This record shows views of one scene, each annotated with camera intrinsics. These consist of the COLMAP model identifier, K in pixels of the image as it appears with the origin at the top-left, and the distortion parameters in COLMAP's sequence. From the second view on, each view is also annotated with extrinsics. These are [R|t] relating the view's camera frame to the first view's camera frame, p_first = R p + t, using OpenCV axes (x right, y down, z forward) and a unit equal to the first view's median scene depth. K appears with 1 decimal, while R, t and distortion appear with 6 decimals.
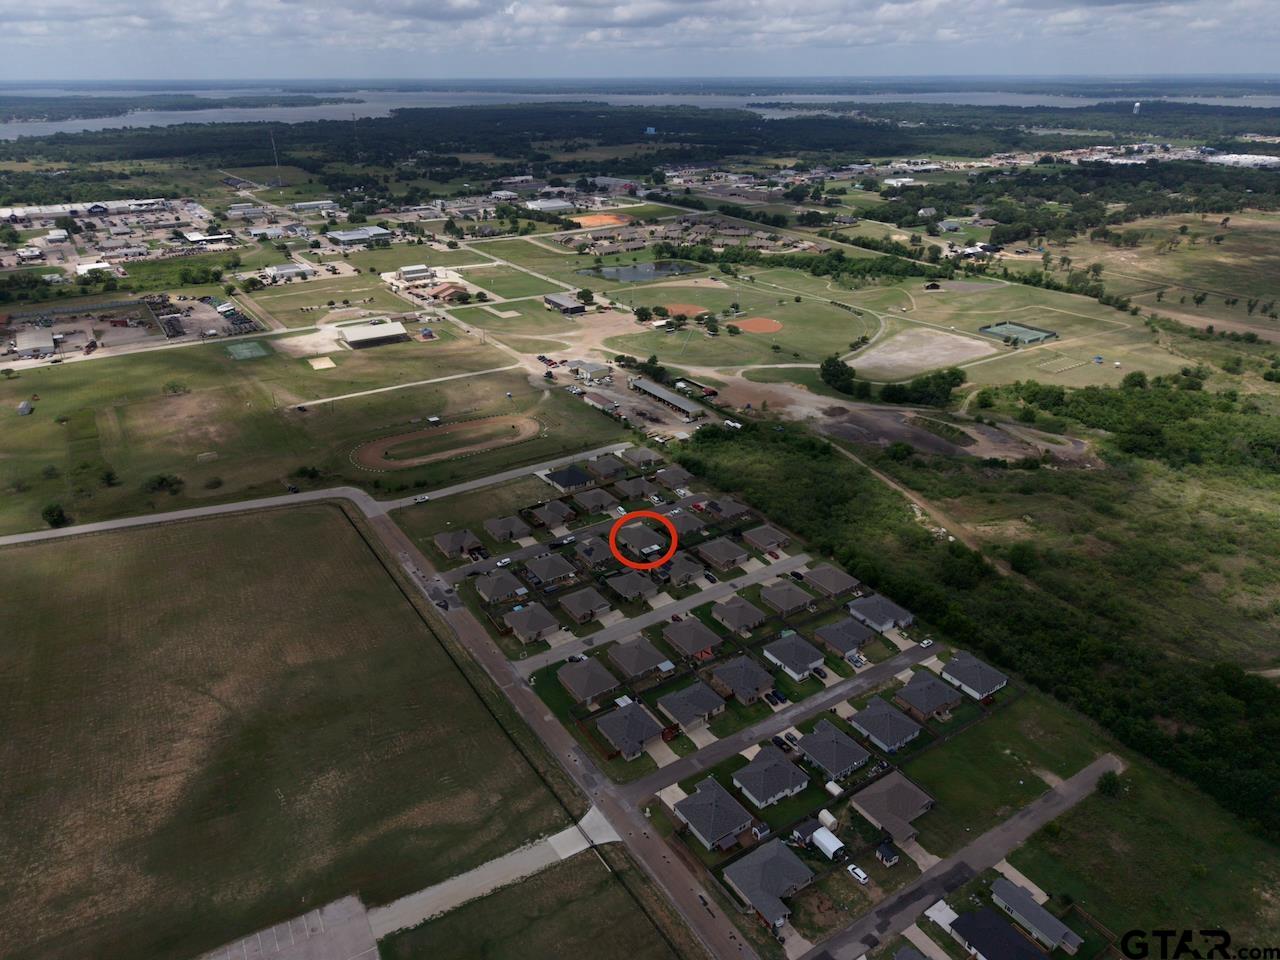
lens RADIAL K [[851.2, 0, 640.0], [0, 851.2, 480.0], [0, 0, 1]] dist [0.052287, -0.068559]
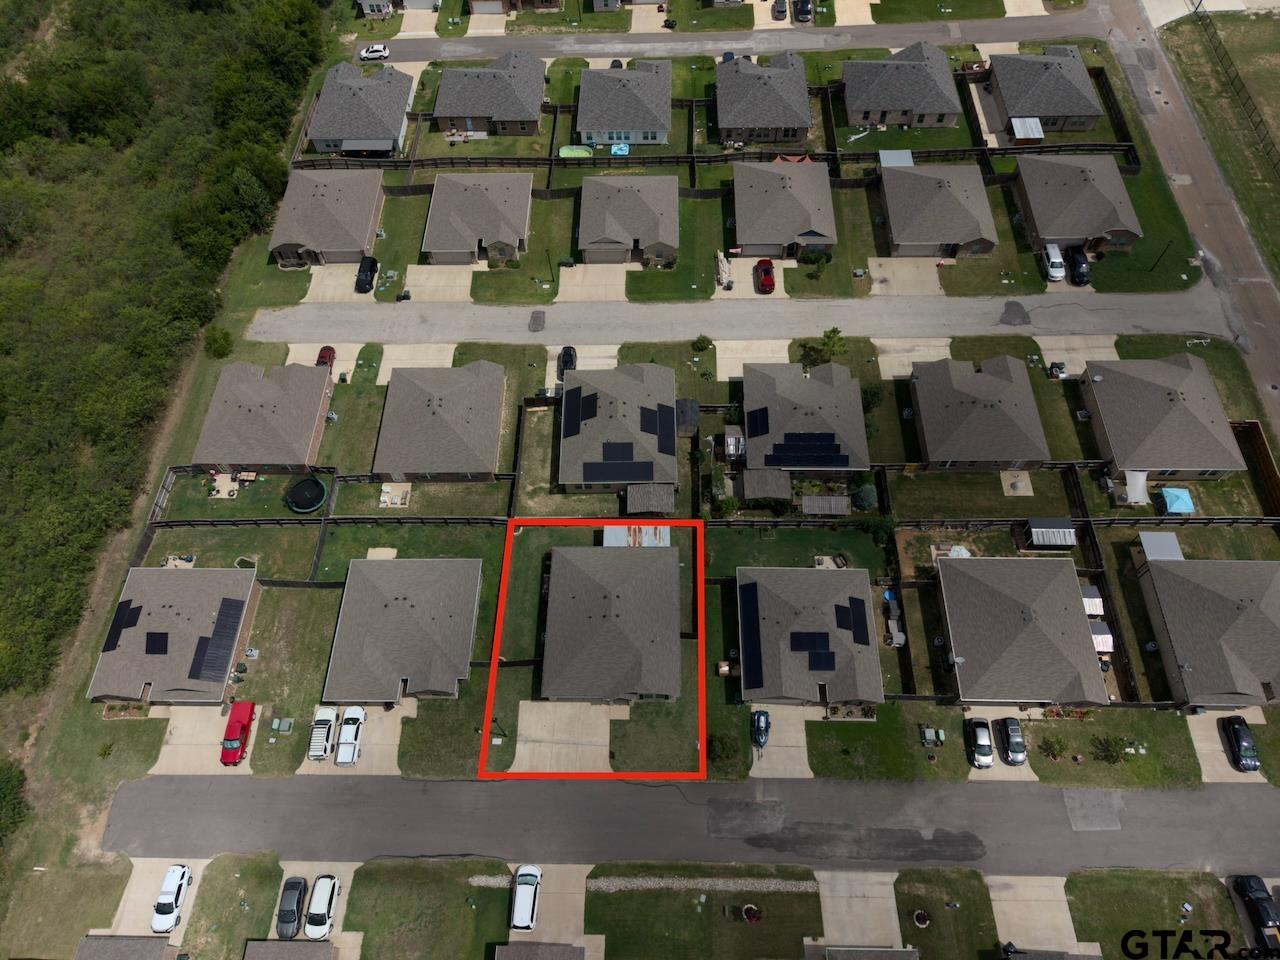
lens RADIAL K [[848.5, 0, 634.0], [0, 848.5, 500.2], [0, 0, 1]] dist [0.000492, -0.001956]
pose [[-0.818362, -0.488024, 0.303505, -0.070419], [0.274173, 0.132604, 0.952494, -0.196435], [-0.505086, 0.862698, 0.025285, 1.049273]]
